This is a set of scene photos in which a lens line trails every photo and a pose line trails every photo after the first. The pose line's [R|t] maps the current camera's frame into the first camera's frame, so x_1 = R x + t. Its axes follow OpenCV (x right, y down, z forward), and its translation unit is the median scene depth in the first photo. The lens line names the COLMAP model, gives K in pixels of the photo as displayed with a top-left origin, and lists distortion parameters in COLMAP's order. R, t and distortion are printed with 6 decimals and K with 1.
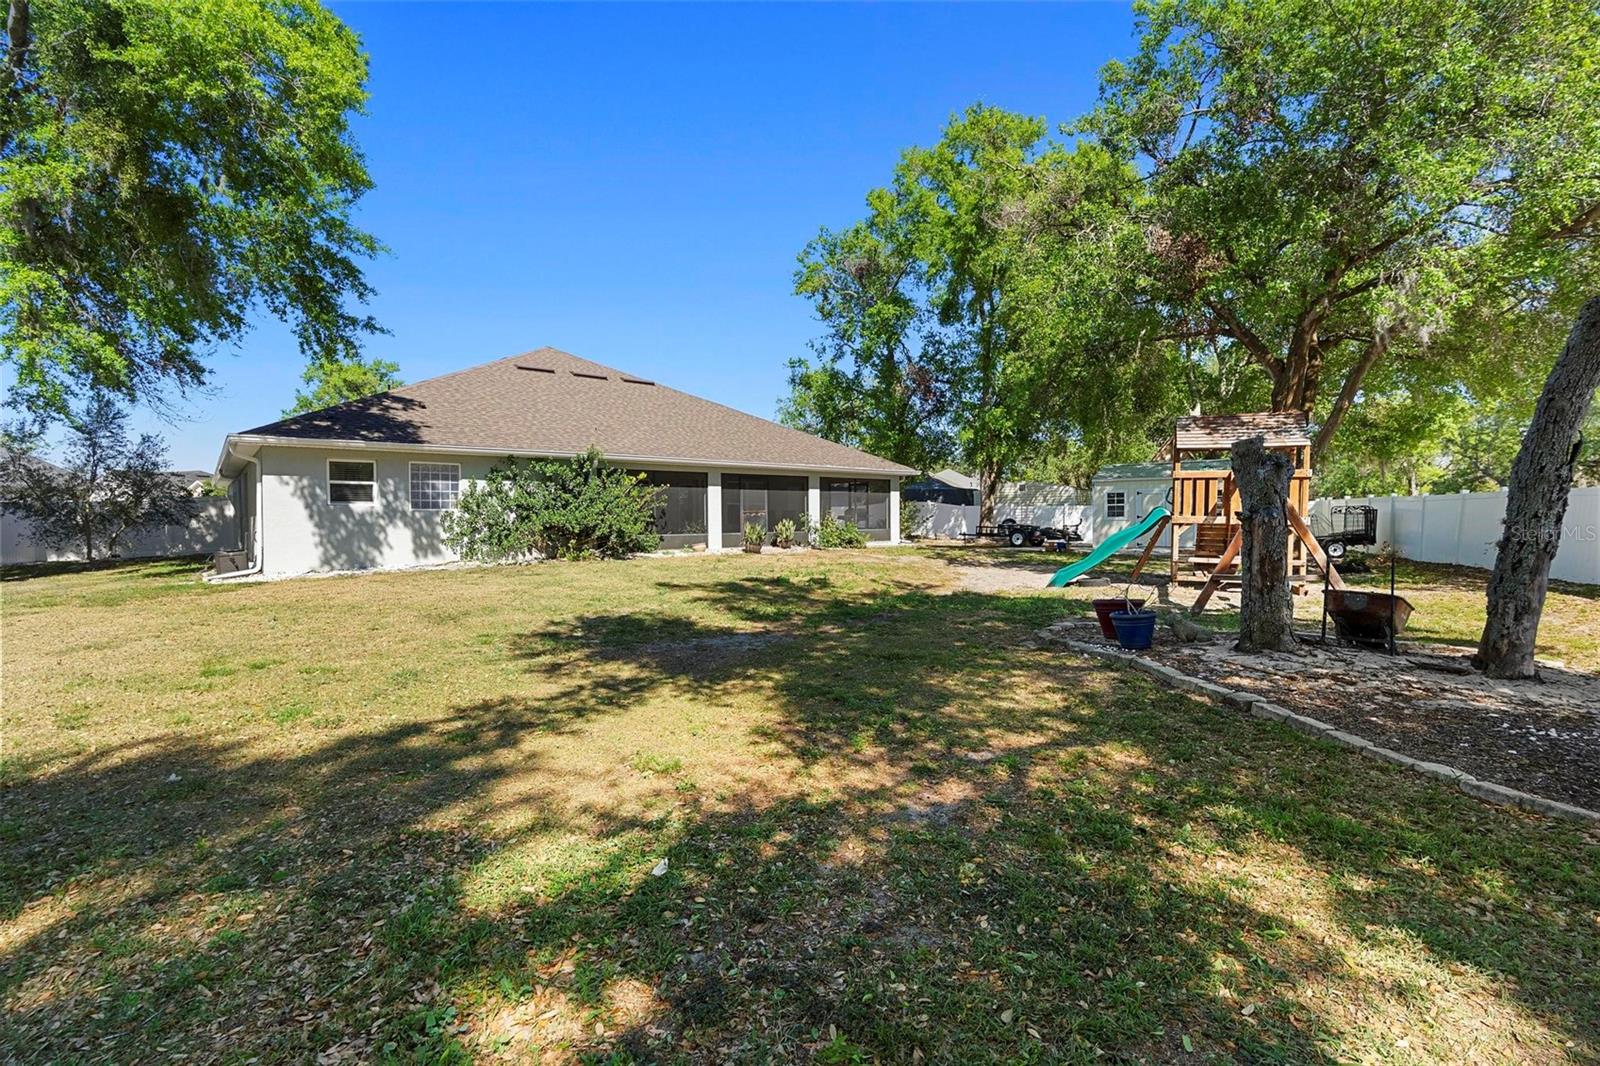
lens RADIAL K [[719.8, 0, 800.0], [0, 719.8, 533.0], [0, 0, 1]] dist [-0.005026, 0.001071]
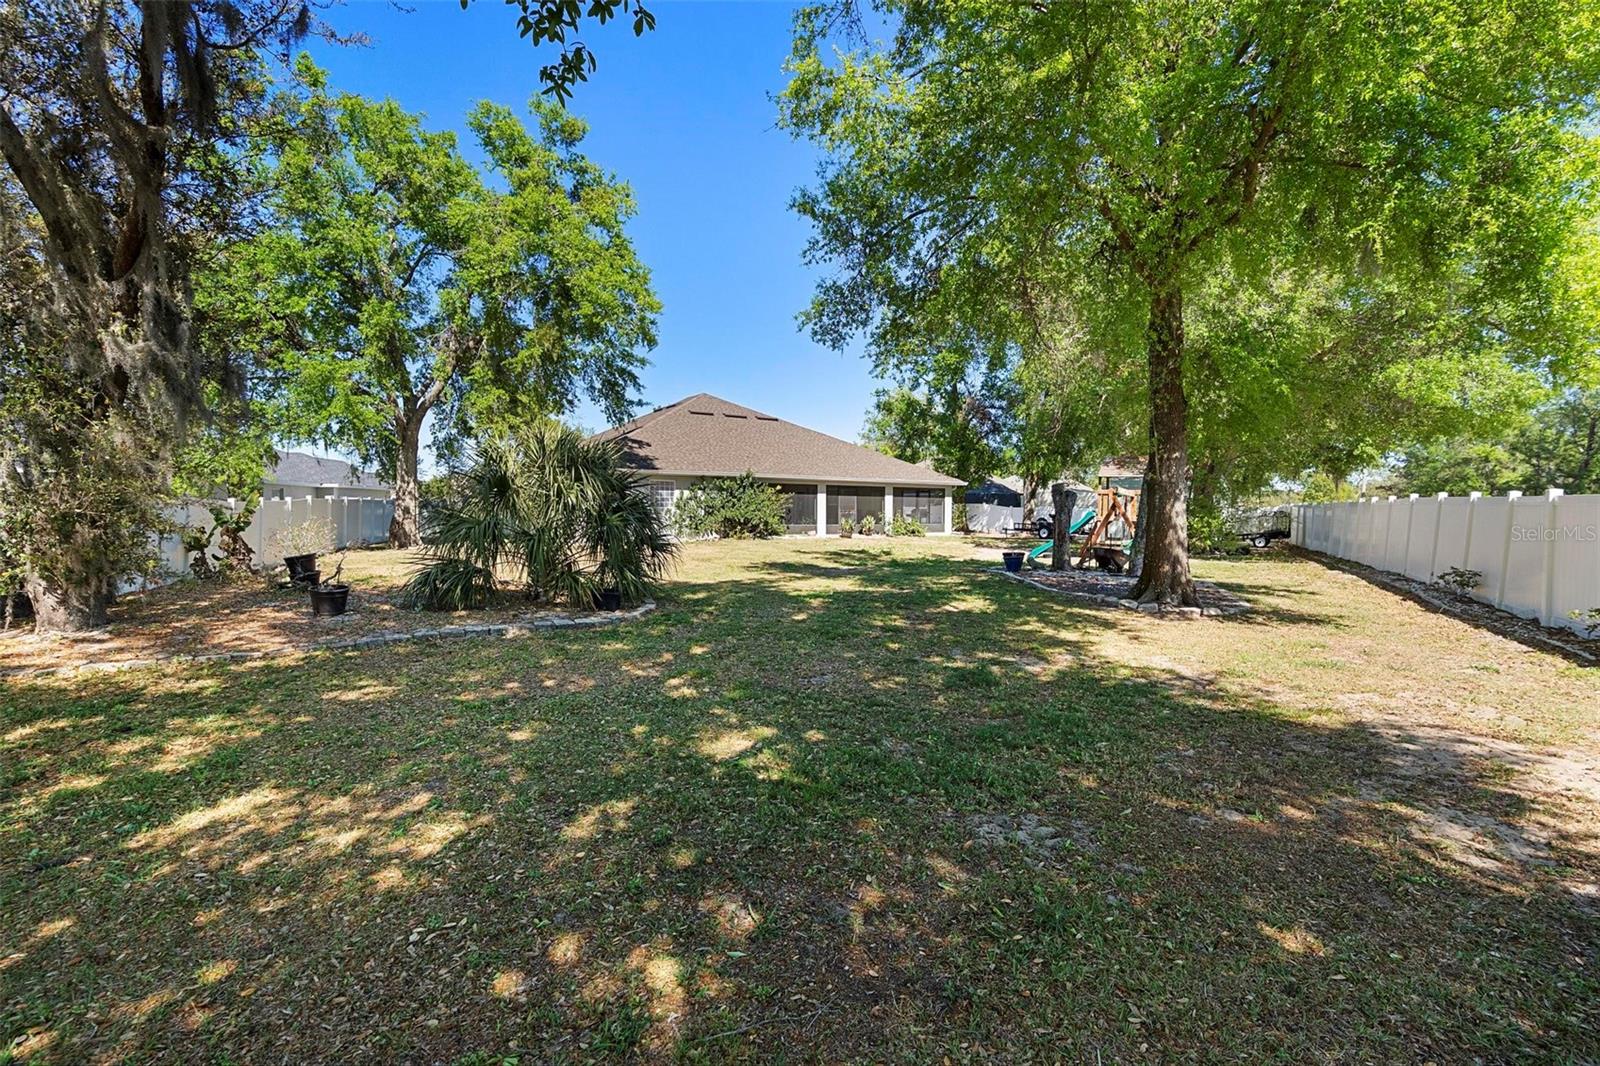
lens RADIAL K [[719.8, 0, 800.0], [0, 719.8, 533.0], [0, 0, 1]] dist [-0.005026, 0.001071]
pose [[0.992357, 0.014762, -0.122512, 0.023024], [-0.014329, 0.999888, 0.004415, 0.012075], [0.122564, -0.002626, 0.992457, -0.510219]]
